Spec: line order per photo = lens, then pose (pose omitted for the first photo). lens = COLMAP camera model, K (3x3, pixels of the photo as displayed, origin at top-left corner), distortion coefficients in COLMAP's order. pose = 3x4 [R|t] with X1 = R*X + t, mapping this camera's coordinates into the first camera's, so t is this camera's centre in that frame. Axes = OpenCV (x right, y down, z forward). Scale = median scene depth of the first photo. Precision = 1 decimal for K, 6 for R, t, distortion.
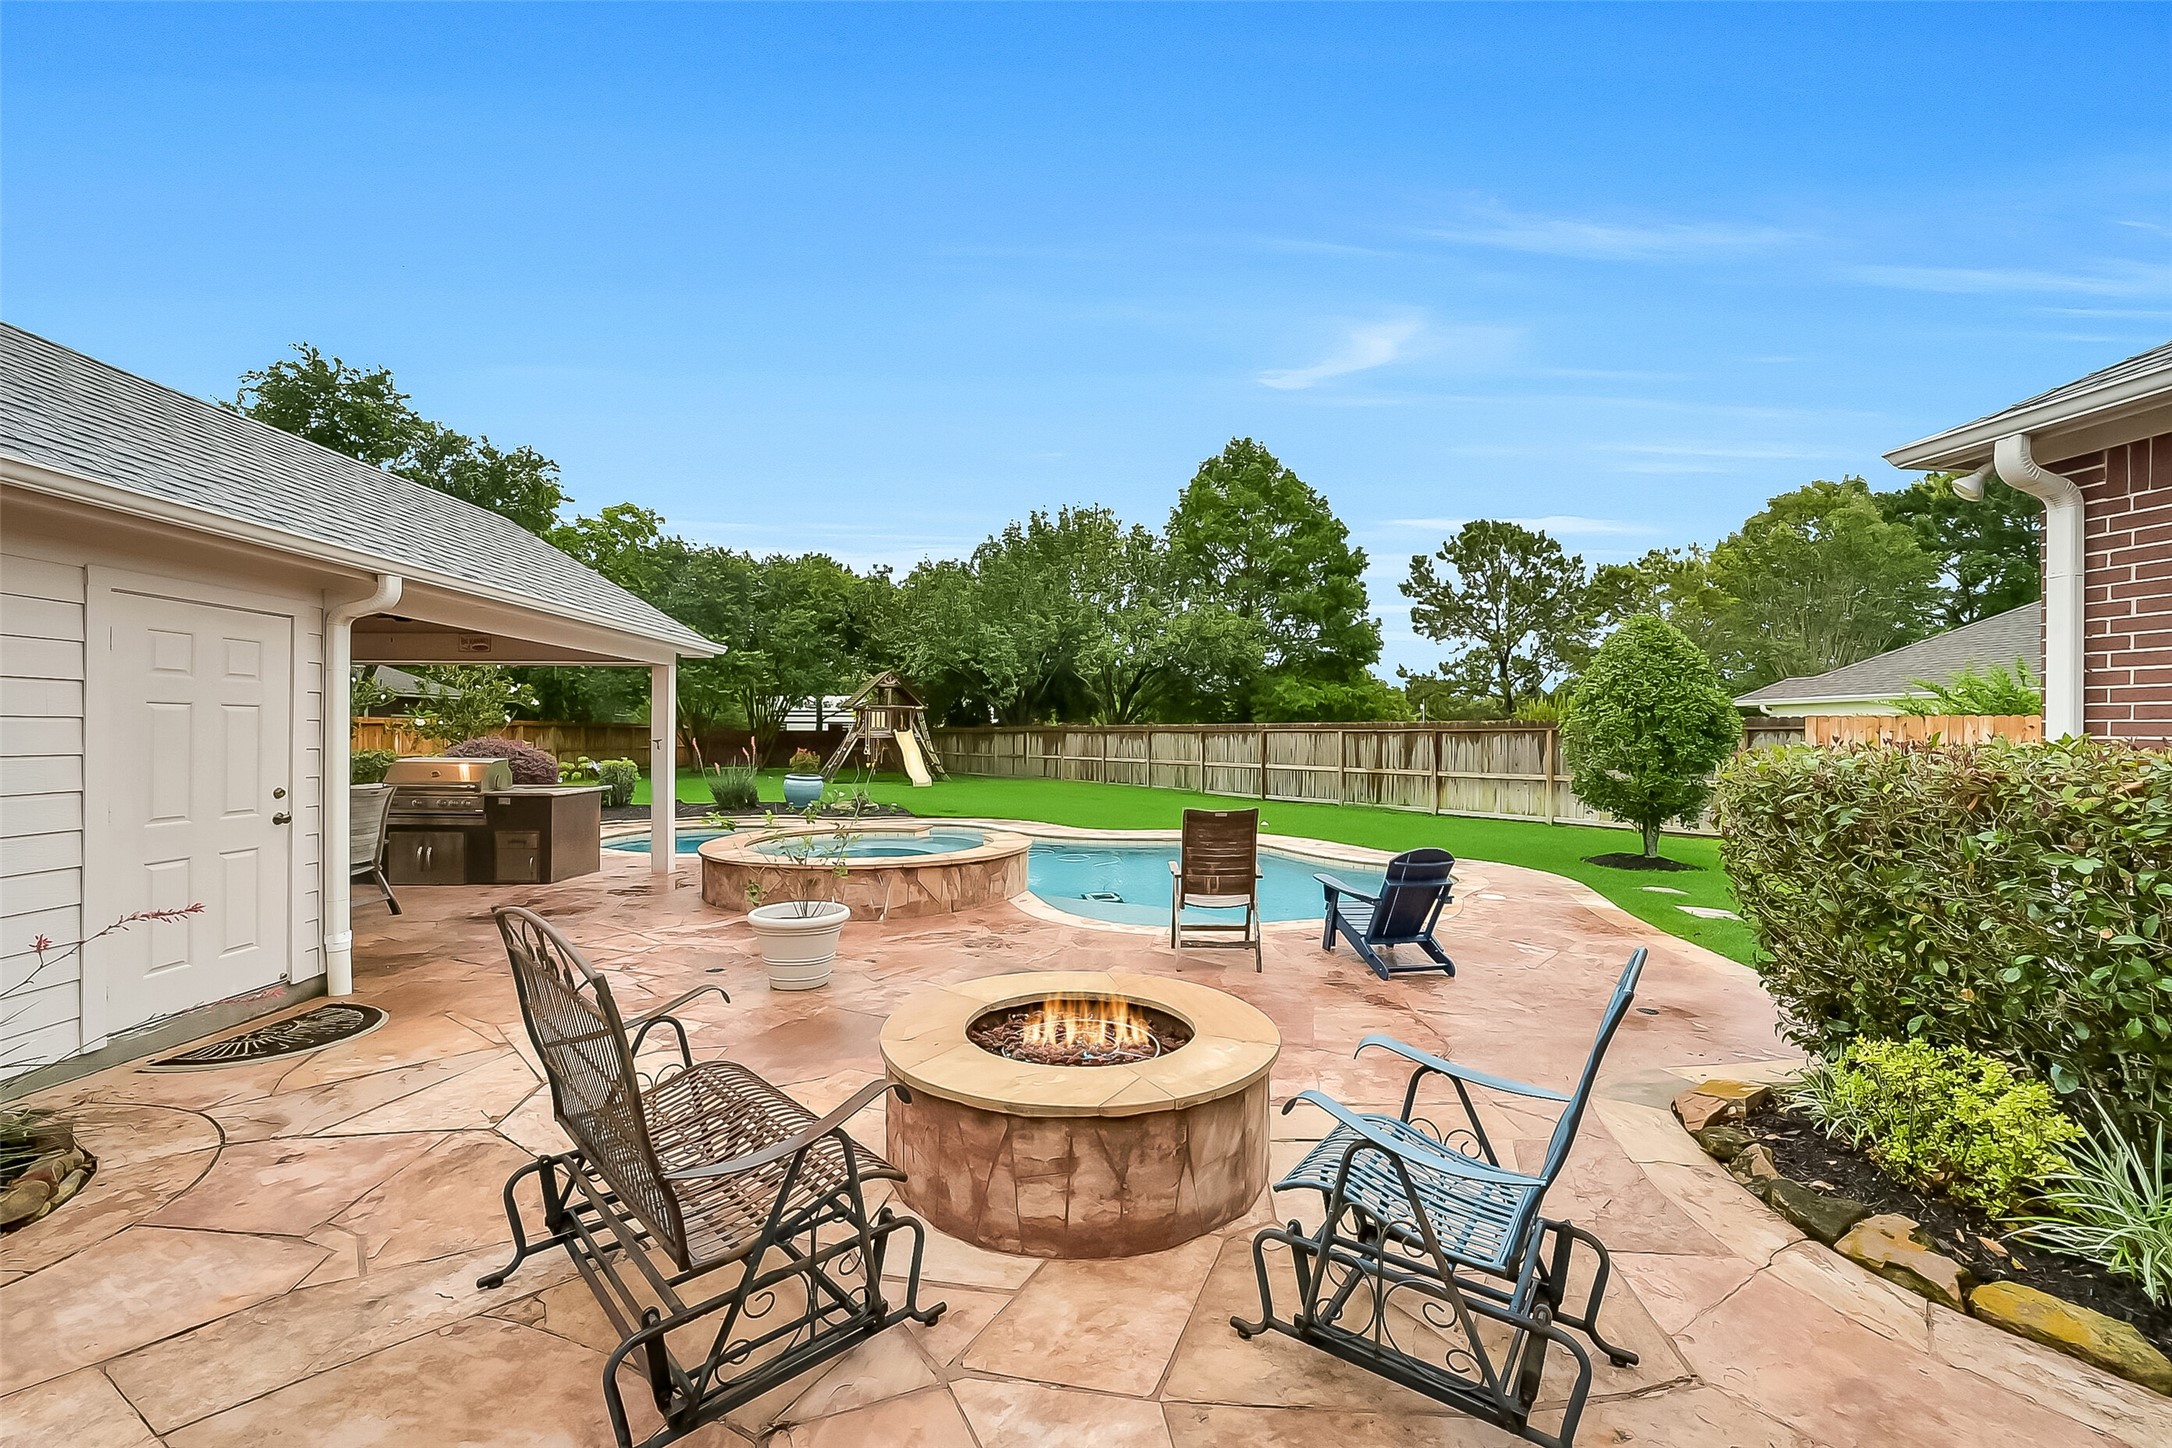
lens RADIAL K [[850.9, 0, 1094.1], [0, 850.9, 730.1], [0, 0, 1]] dist [-0.022753, 0.003165]
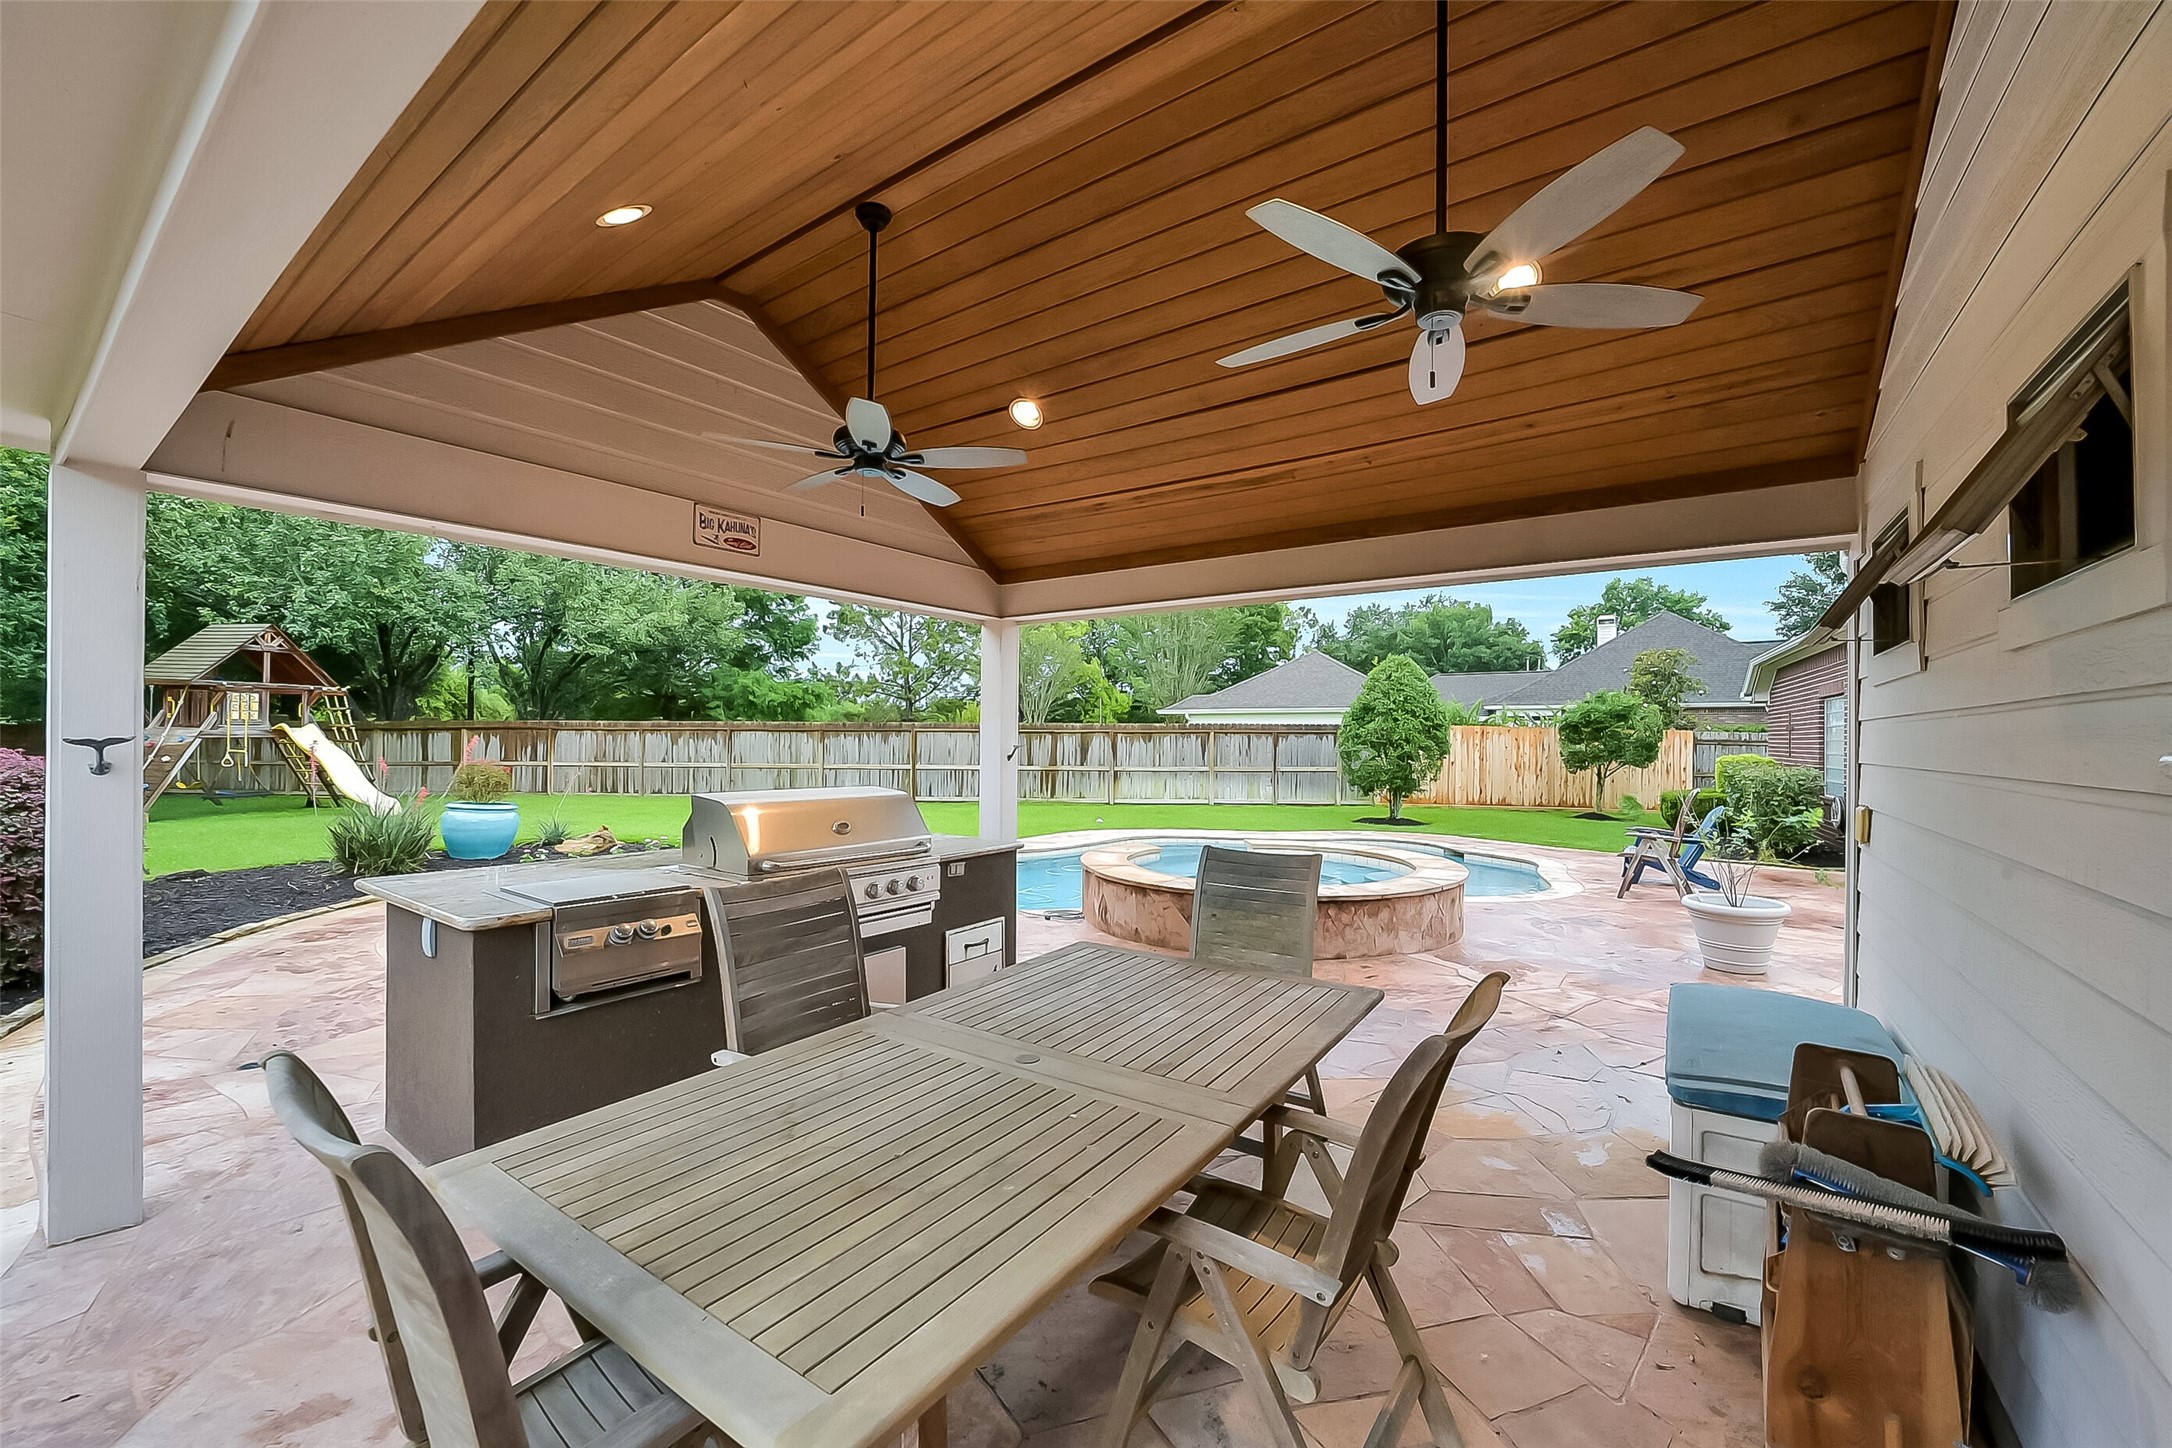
lens RADIAL K [[850.9, 0, 1090.6], [0, 850.9, 726.4], [0, 0, 1]] dist [-0.022753, 0.003165]
pose [[0.612605, 0.008276, 0.790346, -0.350974], [-0.006757, 0.999963, -0.005233, 0.000353], [-0.790360, -0.002135, 0.612639, 0.207599]]
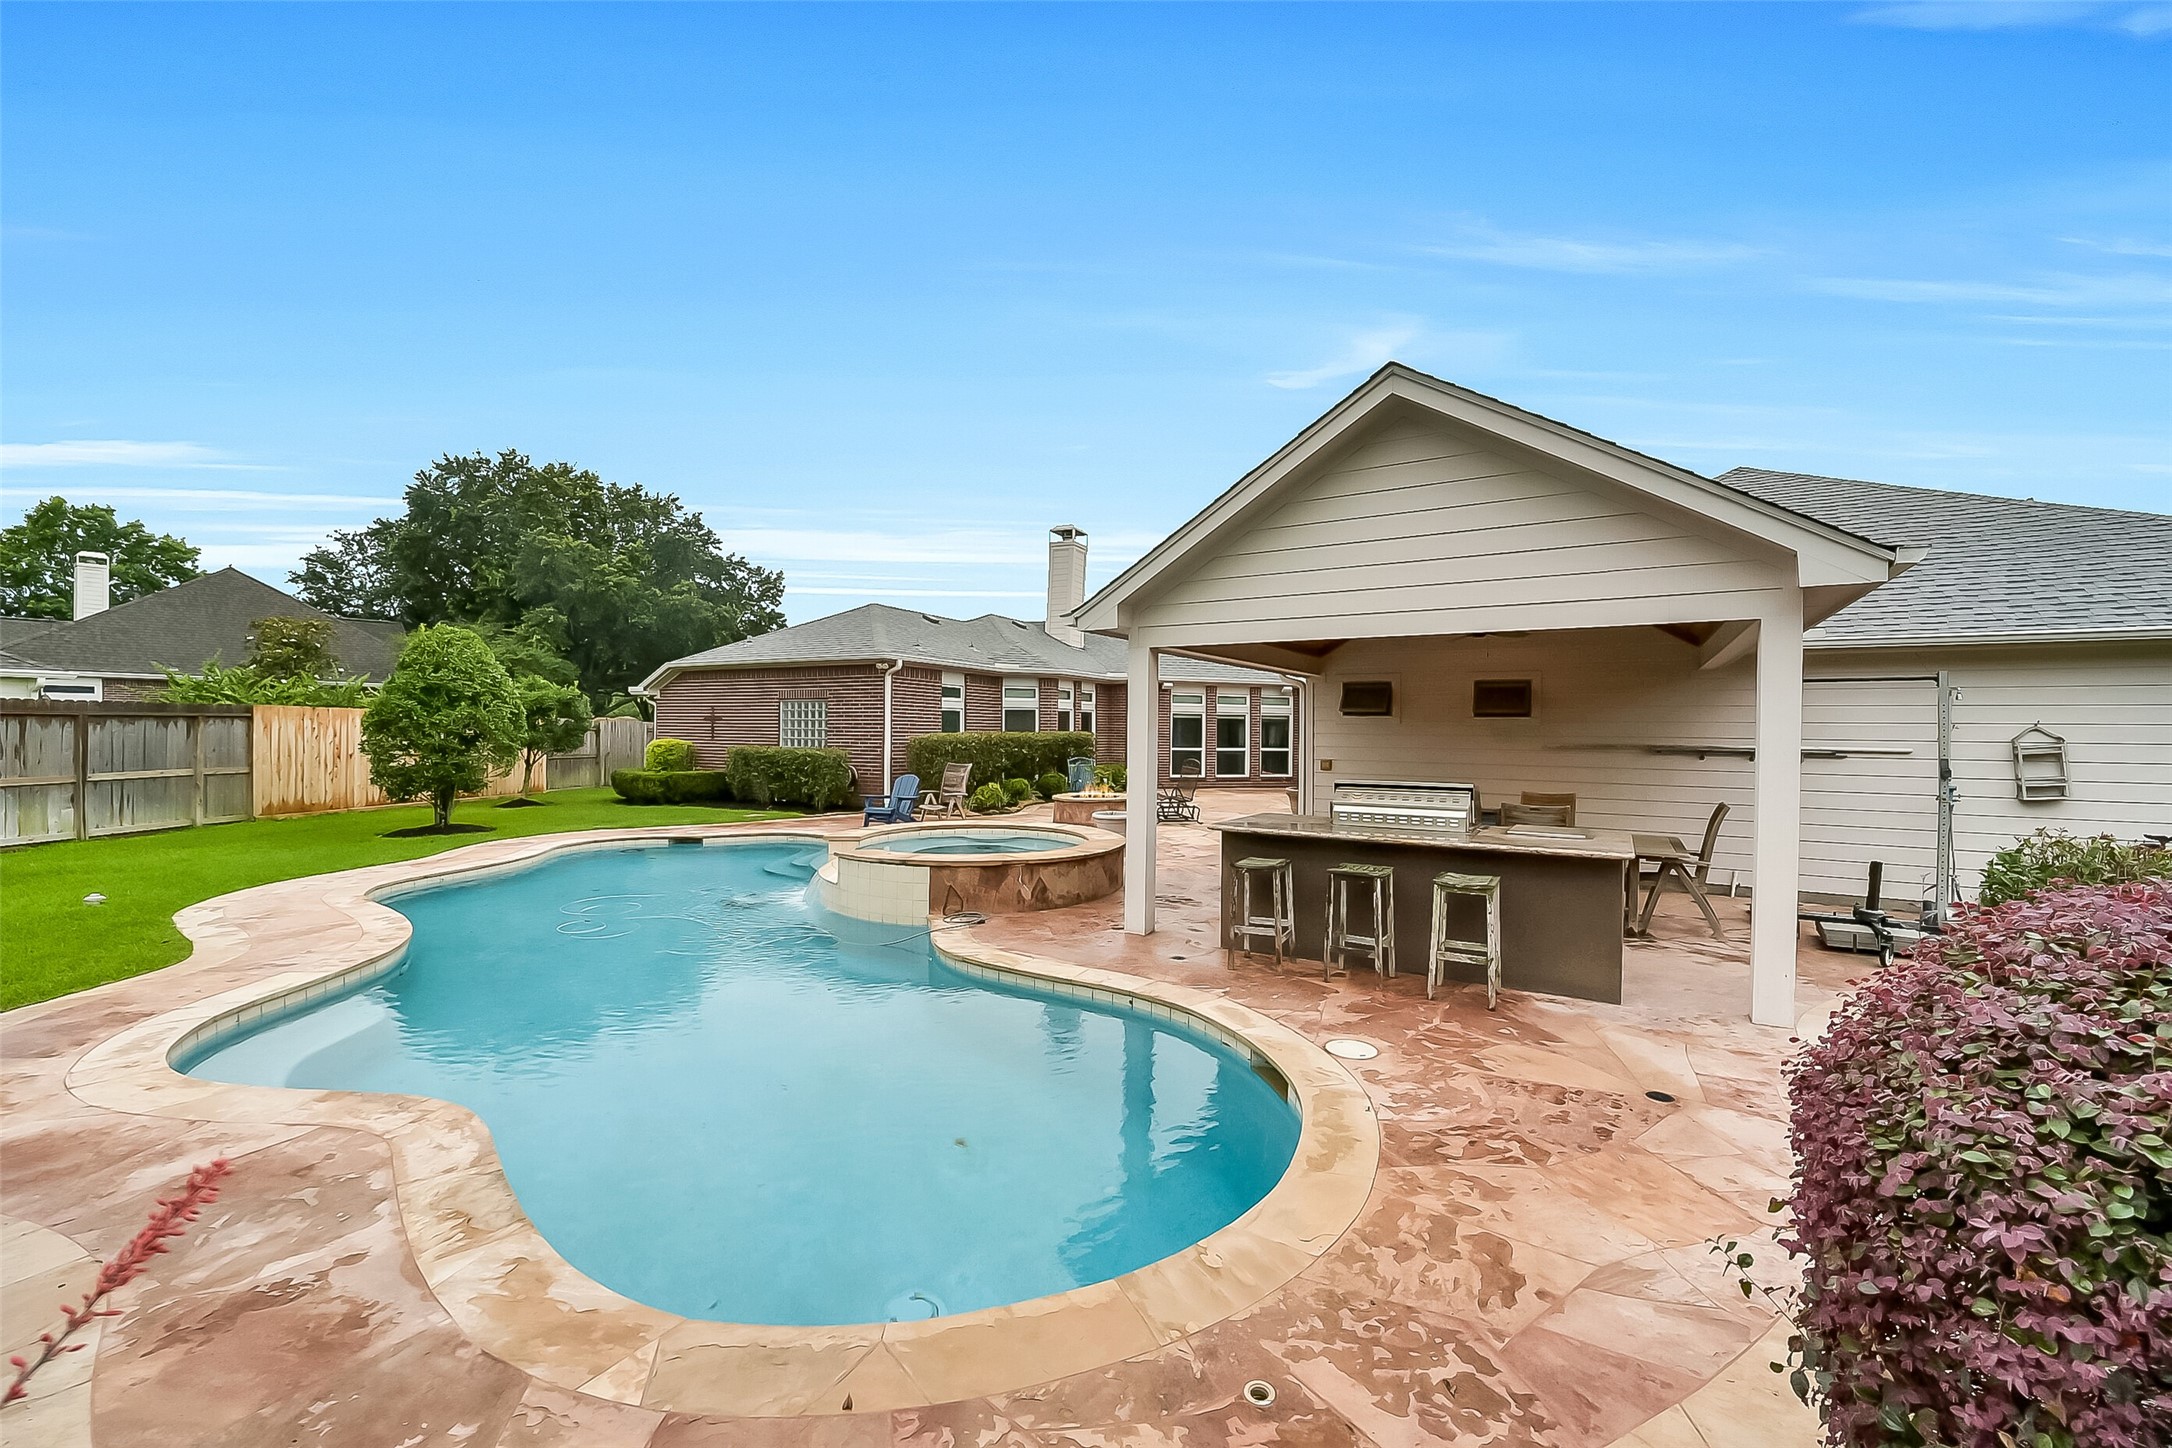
lens RADIAL K [[850.9, 0, 1090.5], [0, 850.9, 721.8], [0, 0, 1]] dist [-0.022753, 0.003165]
pose [[-0.828249, -0.010537, 0.560261, -0.316744], [-0.016890, 0.999838, -0.006164, -0.002183], [-0.560106, -0.014569, -0.828293, 0.625356]]
